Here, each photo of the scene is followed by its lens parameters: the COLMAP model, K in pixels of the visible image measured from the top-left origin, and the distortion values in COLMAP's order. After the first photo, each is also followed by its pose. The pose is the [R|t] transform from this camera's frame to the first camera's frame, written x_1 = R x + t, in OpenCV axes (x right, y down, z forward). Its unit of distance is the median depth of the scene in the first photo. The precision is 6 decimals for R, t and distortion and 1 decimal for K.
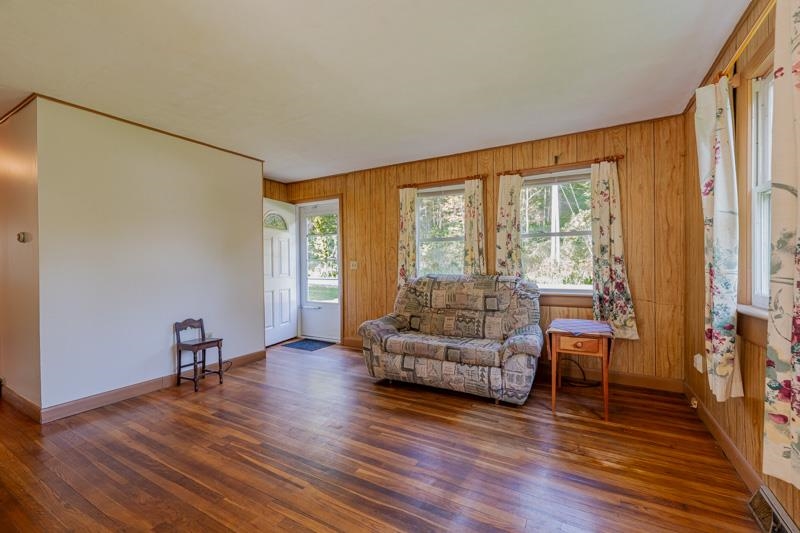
lens RADIAL K [[344.3, 0, 404.0], [0, 344.3, 266.6], [0, 0, 1]] dist [0.001714, 0.000082]
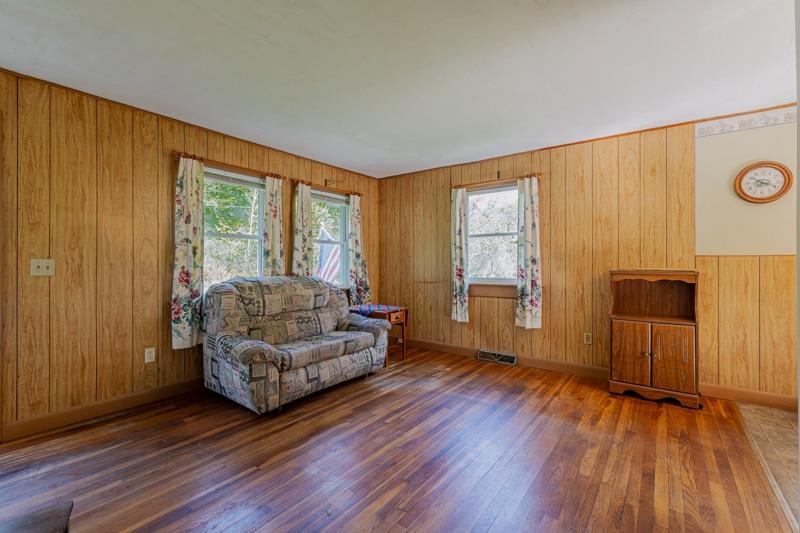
lens RADIAL K [[344.3, 0, 407.0], [0, 344.3, 265.7], [0, 0, 1]] dist [0.001714, 0.000082]
pose [[0.134413, 0.003872, 0.990918, -0.827606], [0.011380, 0.999920, -0.005450, 0.002989], [-0.990860, 0.012010, 0.134359, 0.595062]]
